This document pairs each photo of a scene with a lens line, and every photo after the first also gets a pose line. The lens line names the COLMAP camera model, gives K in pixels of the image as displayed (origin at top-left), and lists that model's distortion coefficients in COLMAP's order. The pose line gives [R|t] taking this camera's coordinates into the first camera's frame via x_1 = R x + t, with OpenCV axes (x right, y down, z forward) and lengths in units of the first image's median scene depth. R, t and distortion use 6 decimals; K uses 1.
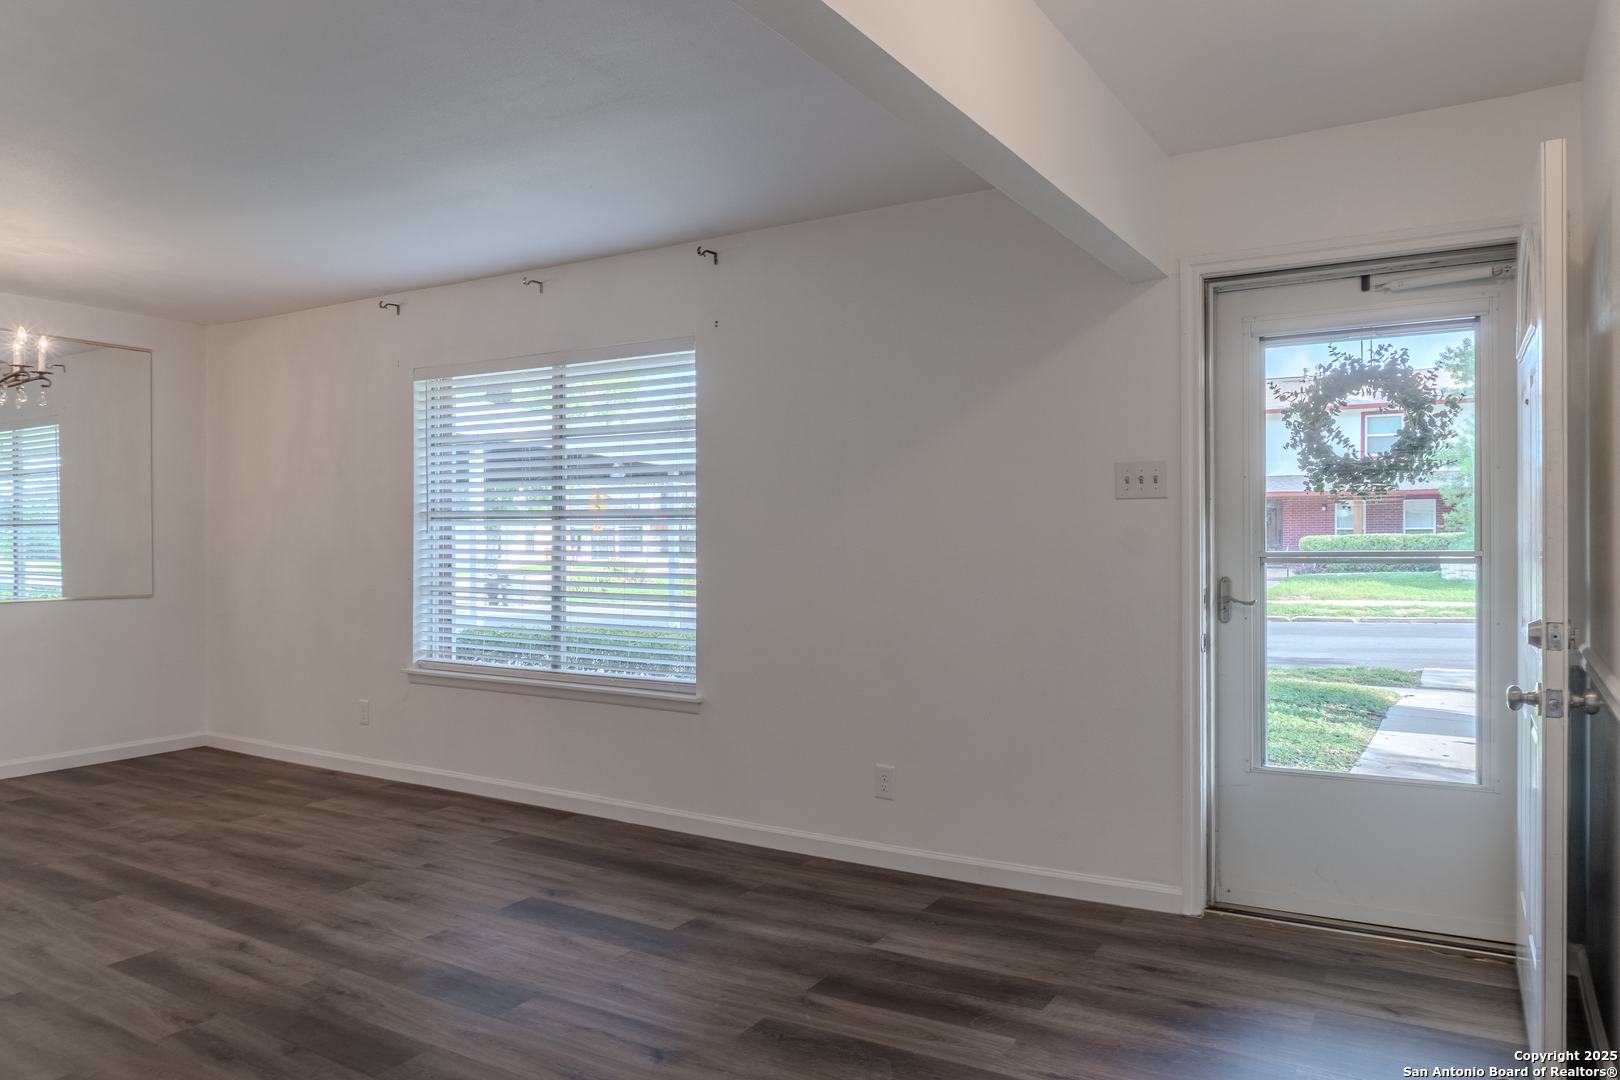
lens RADIAL K [[1088.5, 0, 800.0], [0, 1088.5, 549.2], [0, 0, 1]] dist [-0.024758, -0.004637]
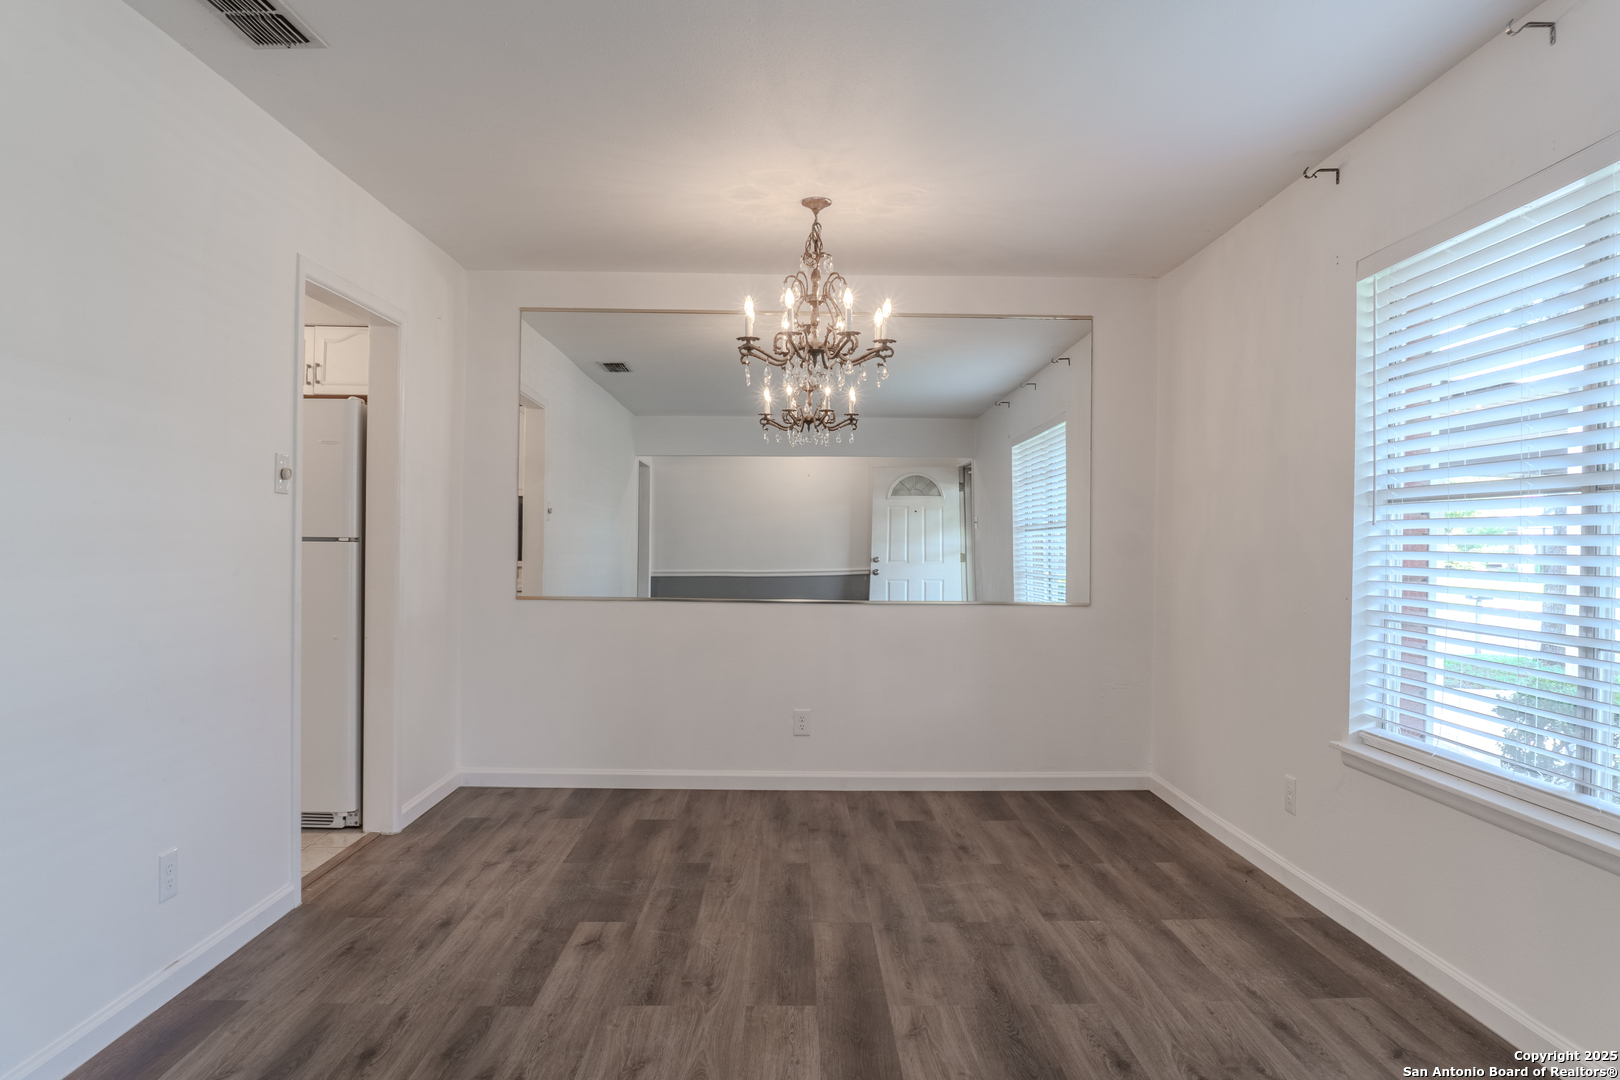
lens RADIAL K [[1061.7, 0, 810.2], [0, 1061.7, 552.8], [0, 0, 1]] dist [-0.030203, -0.000664]
pose [[0.531993, 0.010448, -0.846684, -0.013095], [-0.015151, 0.999881, 0.002819, 0.004706], [0.846613, 0.011329, 0.532088, 0.520081]]
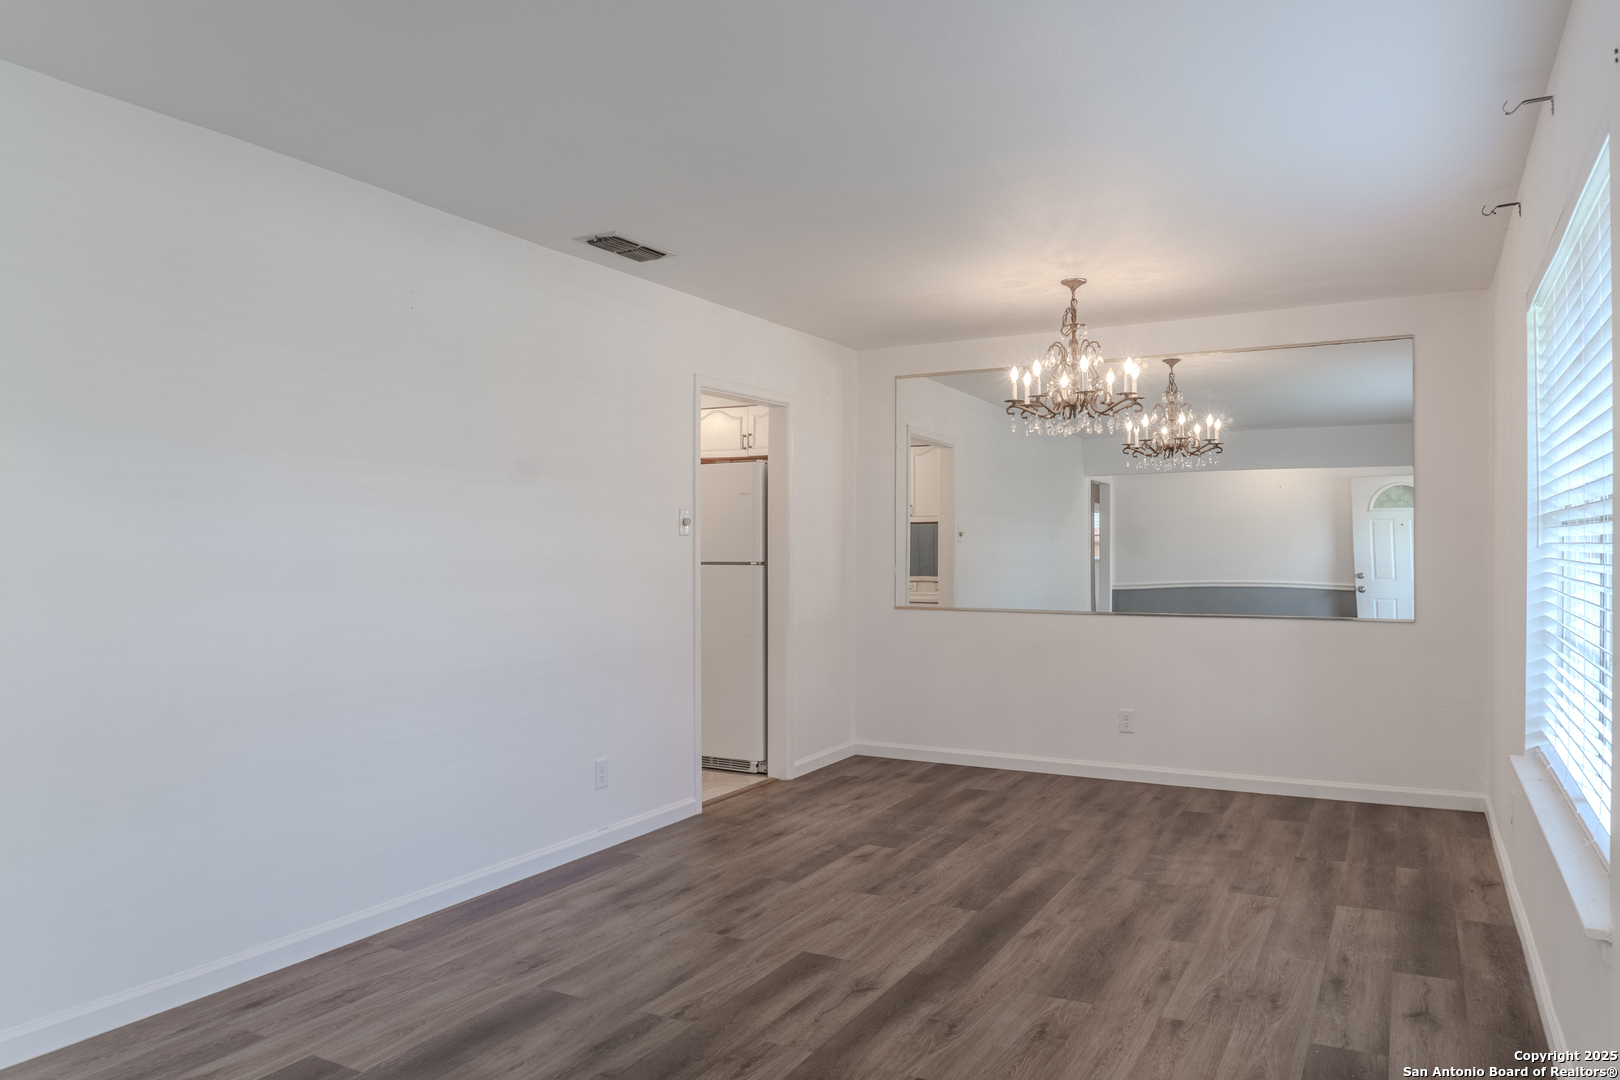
lens RADIAL K [[1081.8, 0, 820.5], [0, 1081.8, 569.8], [0, 0, 1]] dist [-0.032407, -0.002531]
pose [[0.050799, 0.013839, -0.998613, 0.314881], [-0.005676, 0.999892, 0.013568, -0.009409], [0.998693, 0.004979, 0.050872, 0.688737]]
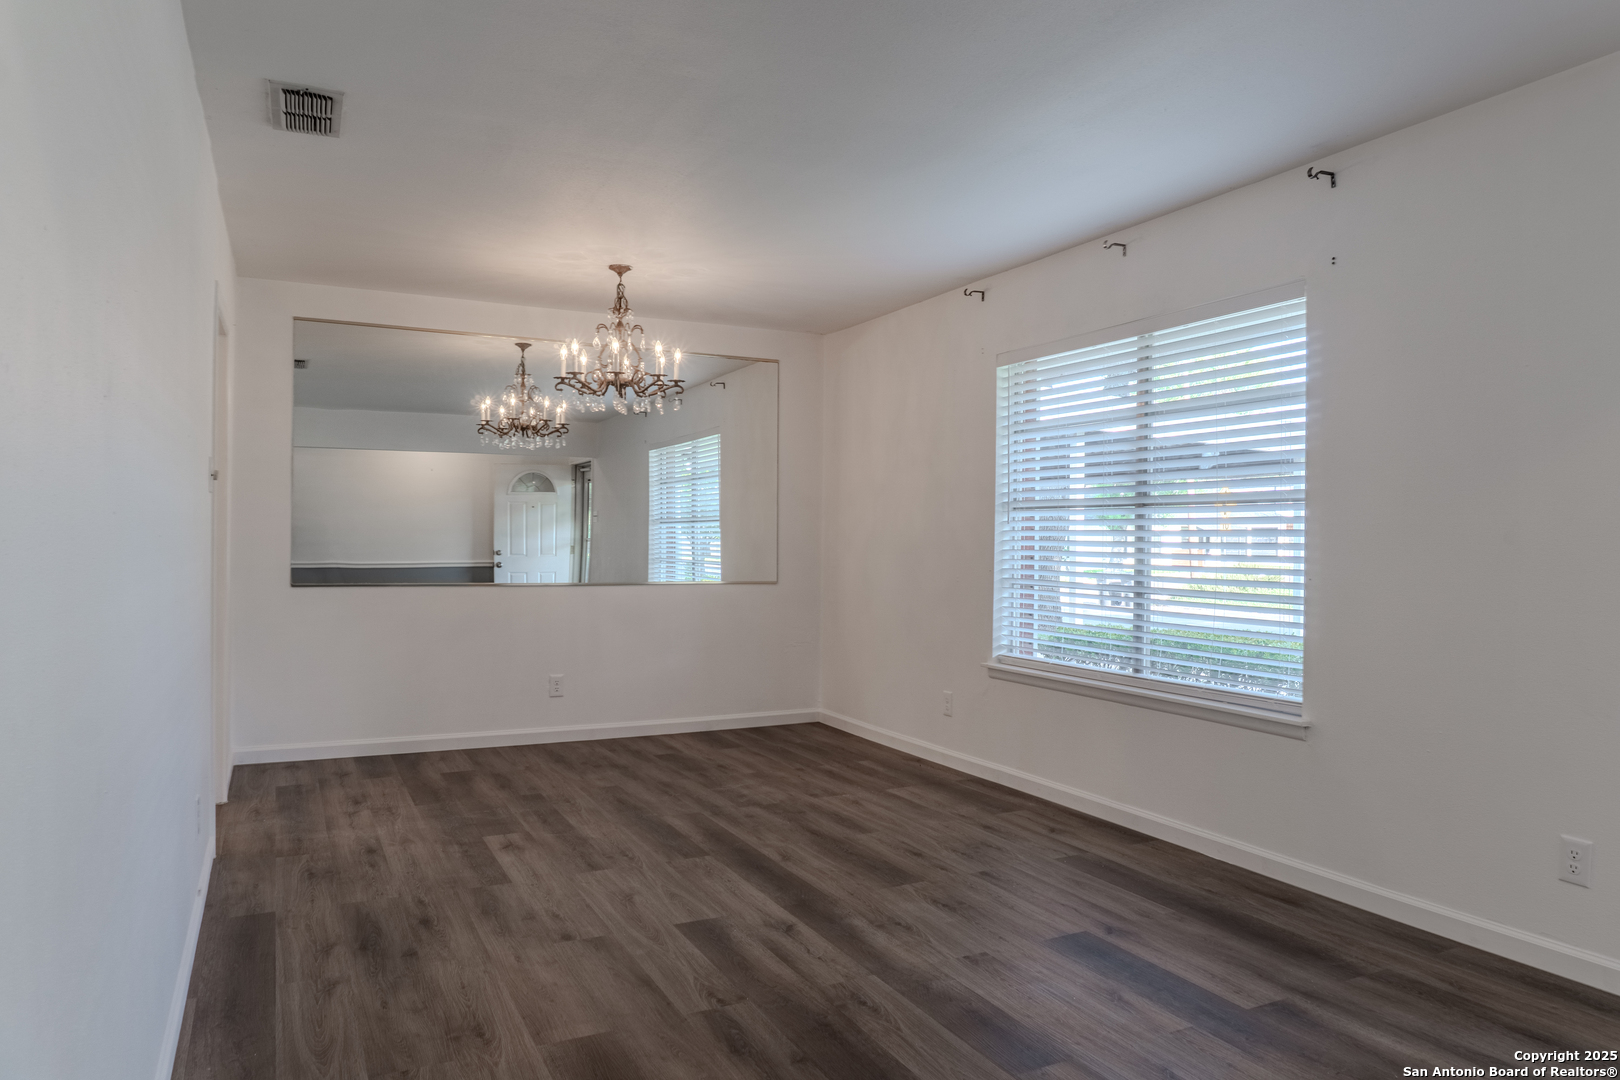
lens RADIAL K [[1061.7, 0, 810.2], [0, 1061.7, 552.8], [0, 0, 1]] dist [-0.030203, -0.000664]
pose [[0.846054, 0.011990, -0.532963, 0.013329], [-0.011273, 0.999926, 0.004599, 0.010949], [0.532978, 0.002118, 0.846126, 0.134505]]
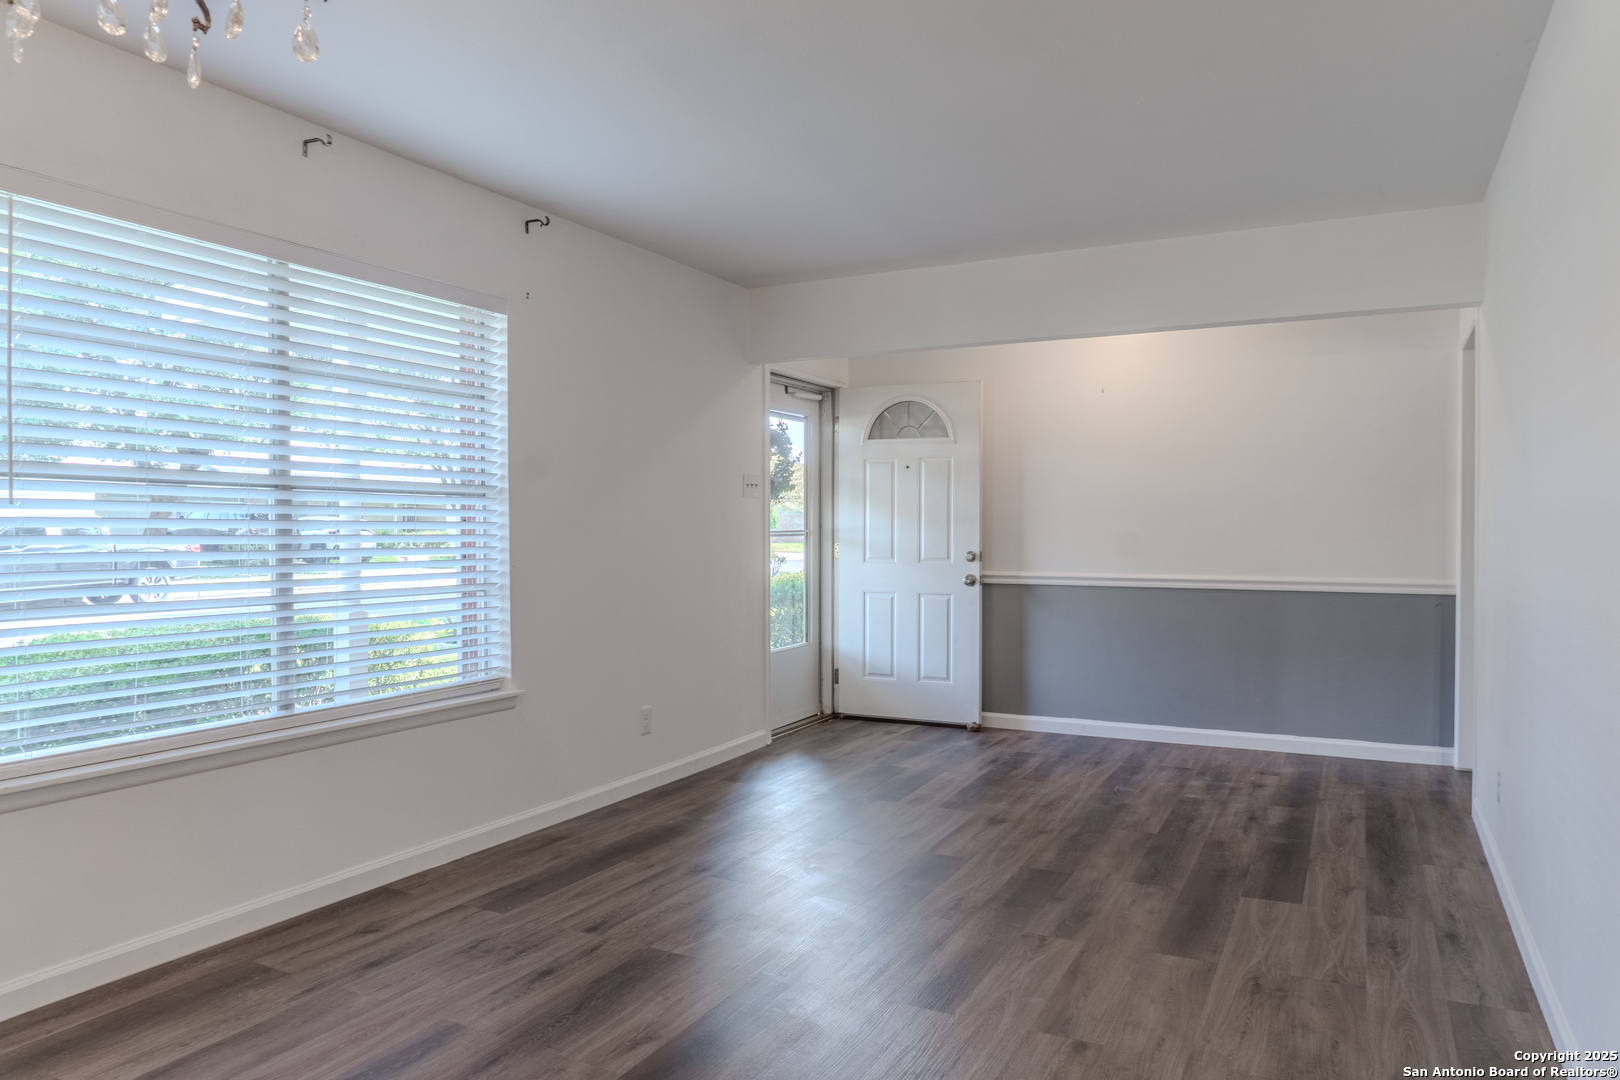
lens RADIAL K [[1073.6, 0, 817.9], [0, 1073.6, 552.5], [0, 0, 1]] dist [-0.014702, -0.001557]
pose [[-0.074546, -0.021129, 0.996994, -1.064025], [0.012524, 0.999677, 0.022122, 0.001131], [-0.997139, 0.014135, -0.074257, 0.836866]]
